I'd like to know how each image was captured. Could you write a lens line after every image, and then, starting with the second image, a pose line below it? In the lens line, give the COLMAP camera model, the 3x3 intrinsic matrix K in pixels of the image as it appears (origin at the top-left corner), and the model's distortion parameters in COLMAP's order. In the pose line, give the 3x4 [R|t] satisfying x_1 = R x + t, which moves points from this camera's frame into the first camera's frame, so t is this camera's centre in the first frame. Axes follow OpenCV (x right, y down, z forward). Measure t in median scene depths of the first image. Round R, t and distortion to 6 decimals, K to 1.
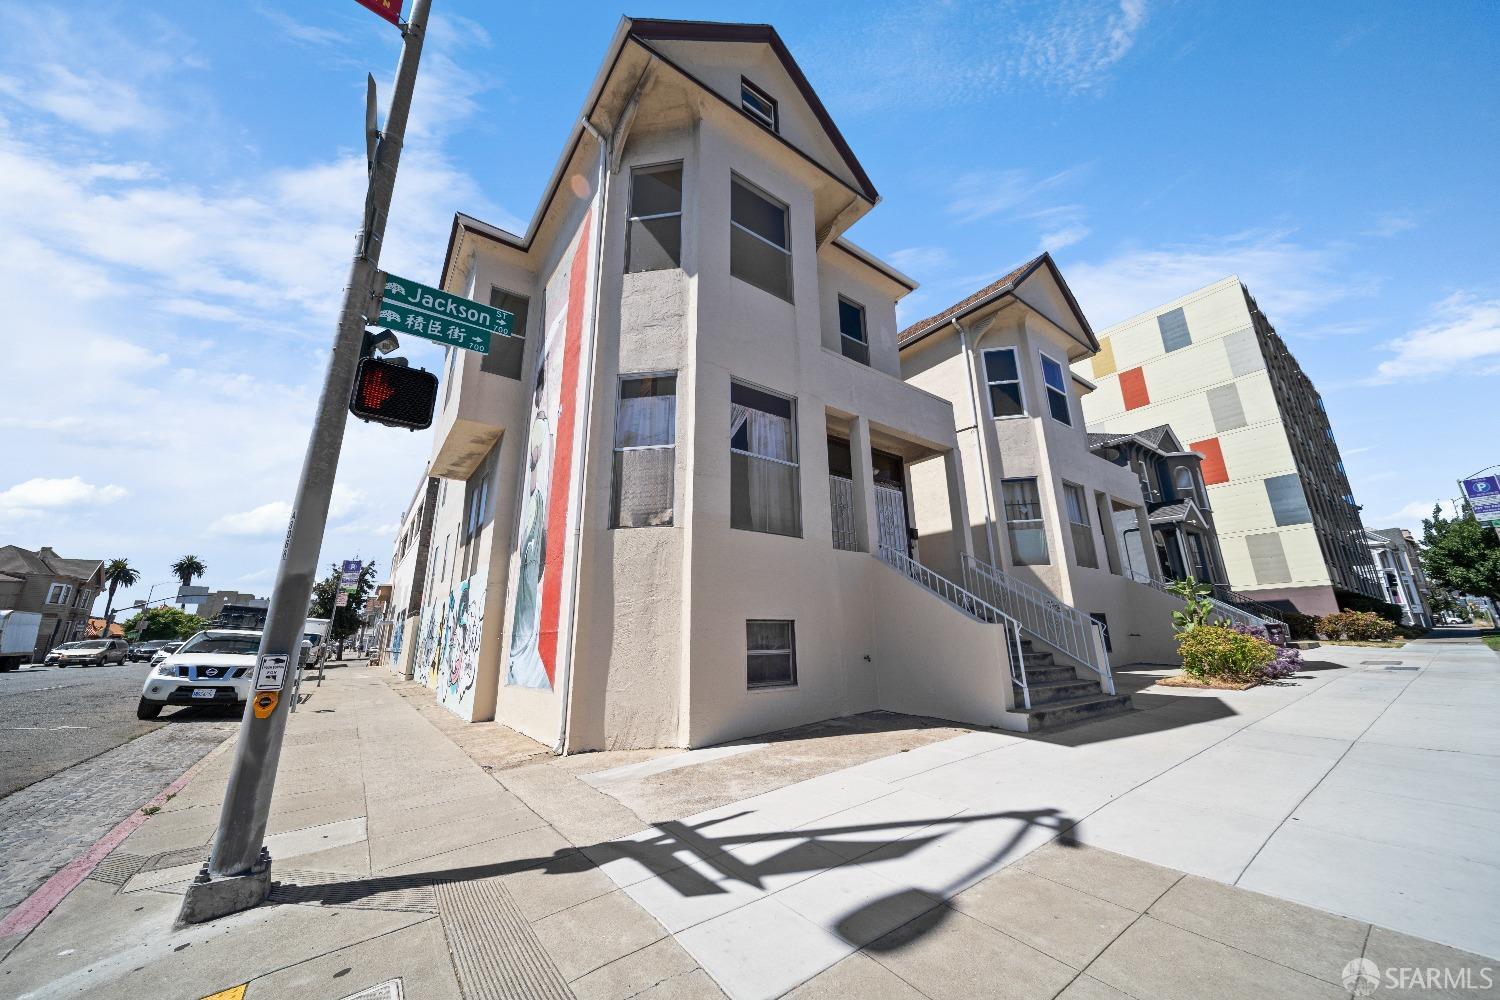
lens RADIAL K [[521.4, 0, 749.5], [0, 521.4, 496.7], [0, 0, 1]] dist [-0.002355, -0.001302]
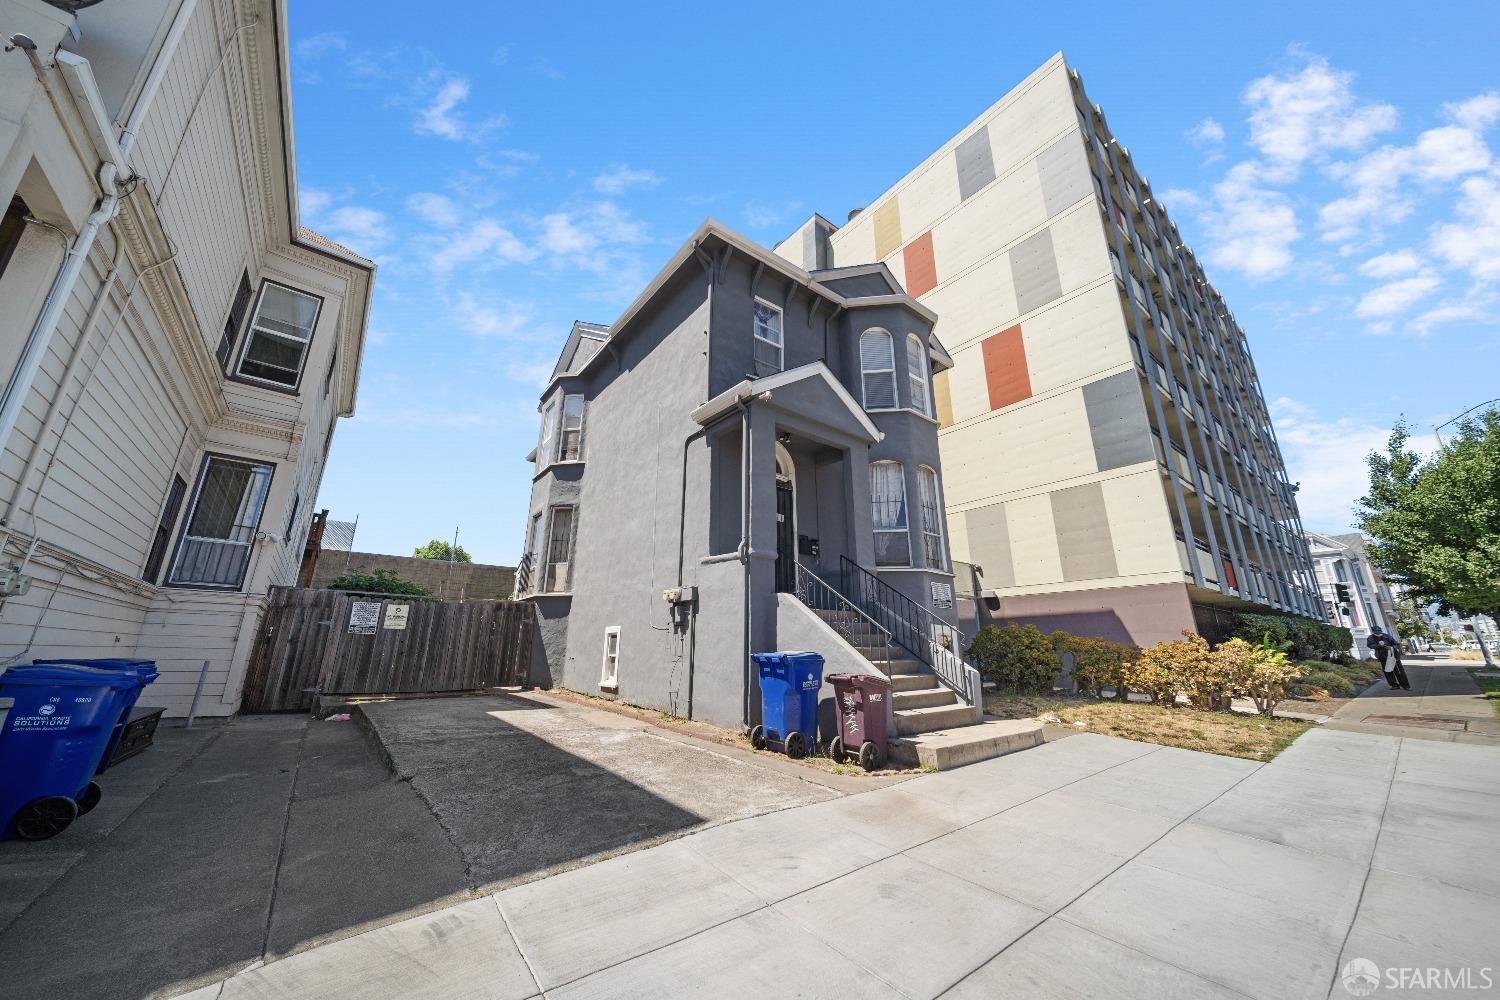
lens RADIAL K [[521.4, 0, 747.1], [0, 521.4, 494.3], [0, 0, 1]] dist [-0.002355, -0.001302]
pose [[0.999441, 0.026786, 0.019999, 0.715496], [-0.026299, 0.999360, -0.024232, 0.113053], [-0.020635, 0.023692, 0.999506, 0.530567]]
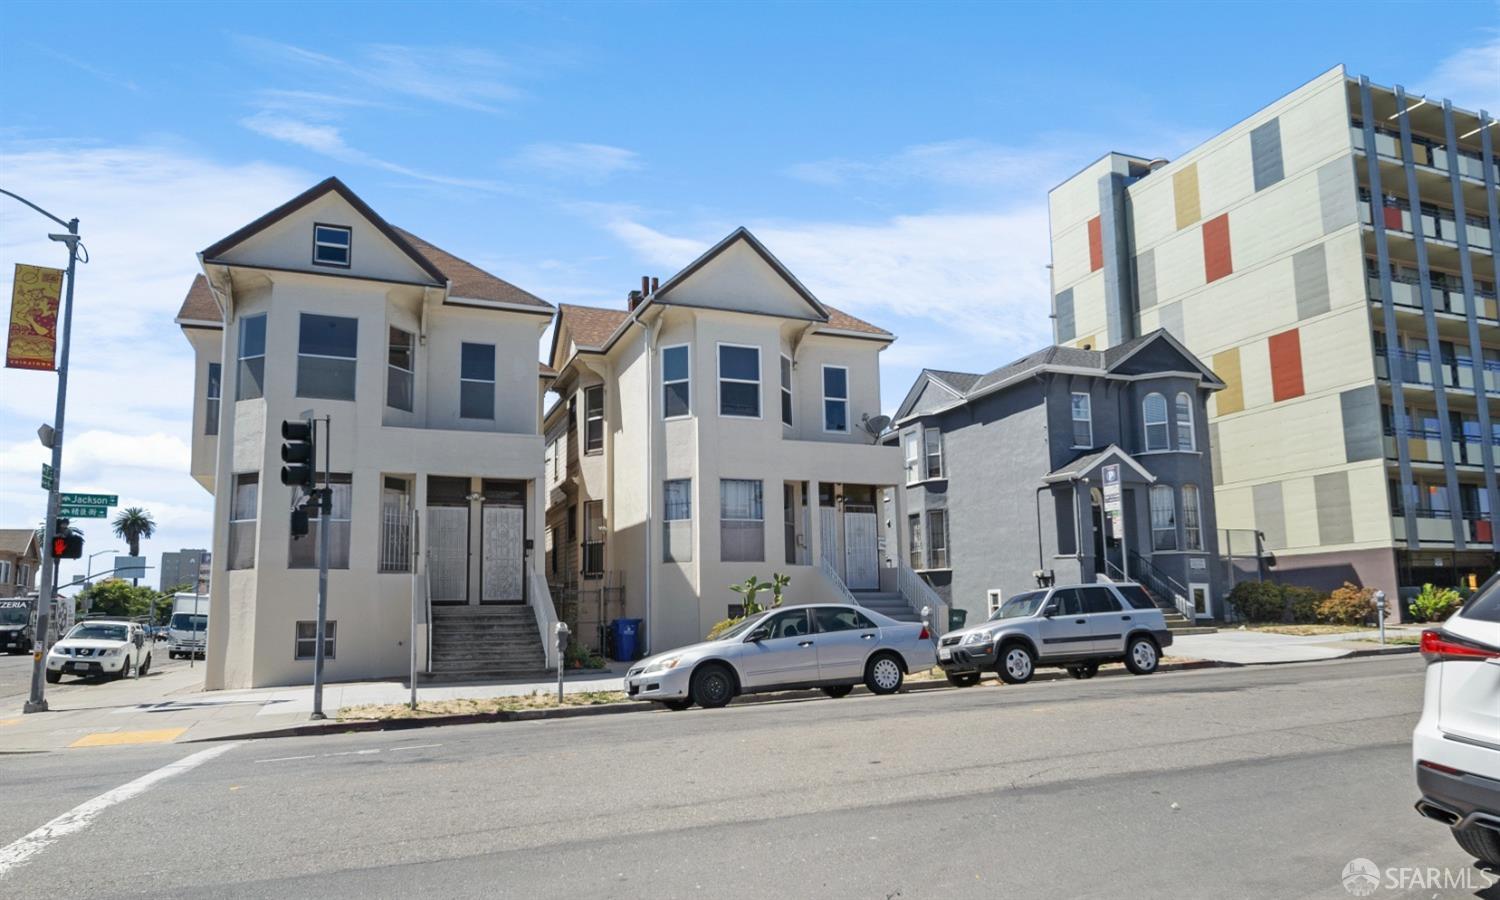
lens RADIAL K [[940.5, 0, 753.7], [0, 940.5, 494.8], [0, 0, 1]] dist [-0.005937, 0.005199]
pose [[0.969196, -0.035144, -0.243770, 0.609976], [0.069405, 0.988627, 0.133414, -0.133553], [0.236309, -0.146224, 0.960613, -0.429384]]
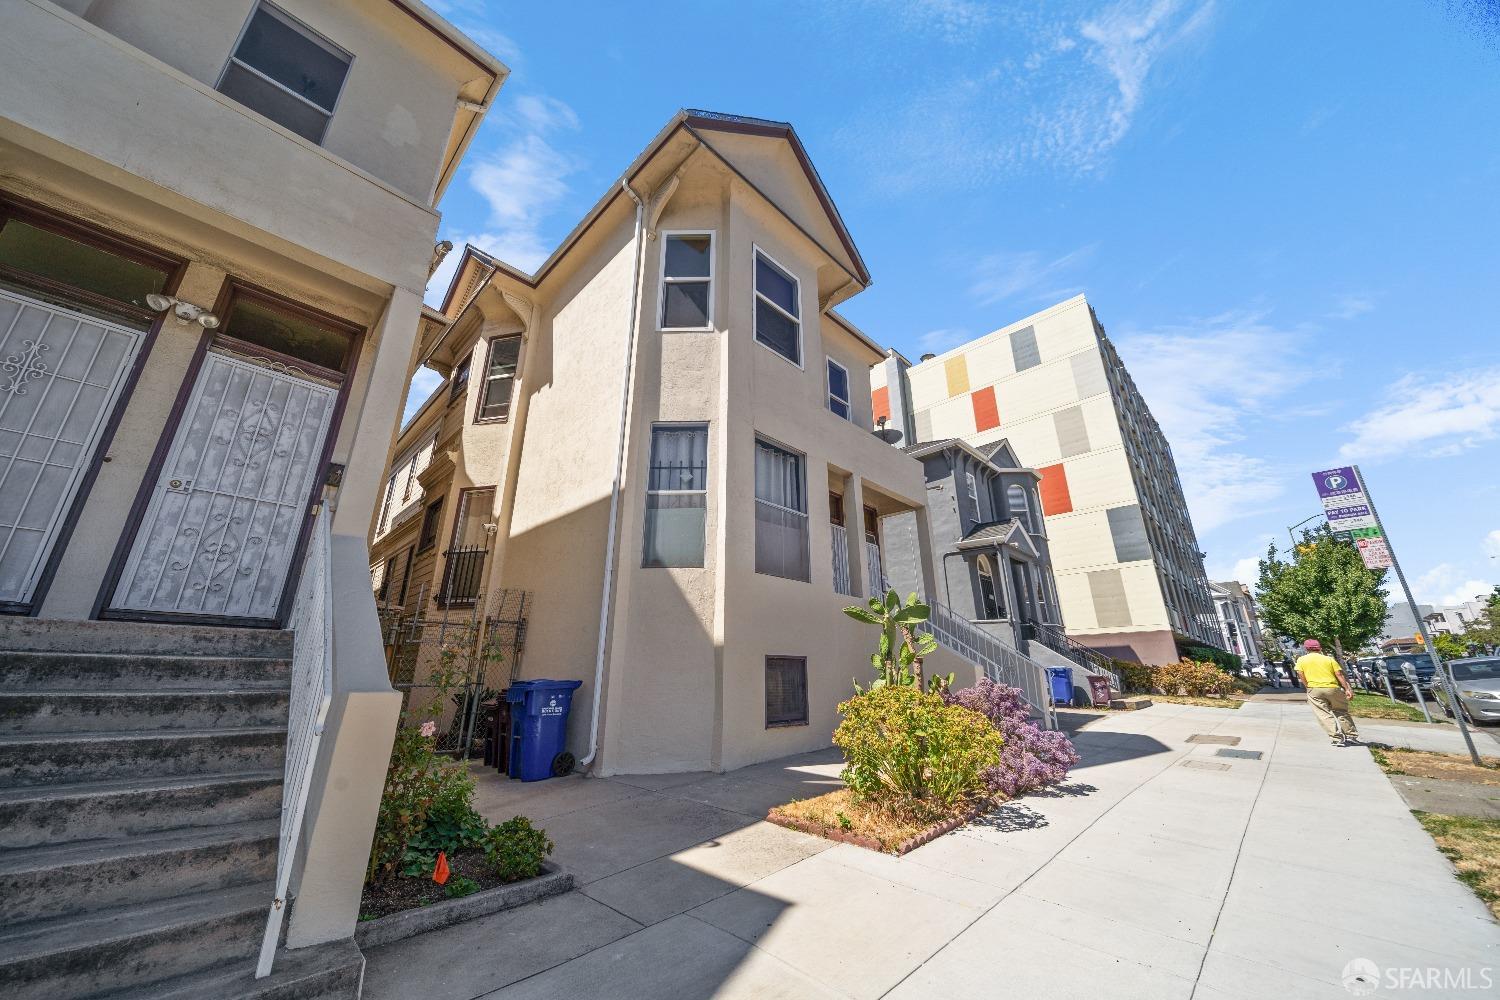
lens RADIAL K [[521.4, 0, 747.1], [0, 521.4, 495.3], [0, 0, 1]] dist [-0.002355, -0.001302]
pose [[0.988317, 0.064103, 0.138276, 0.278106], [-0.054310, 0.995817, -0.073473, 0.047001], [-0.142407, 0.065104, 0.987665, 0.218547]]
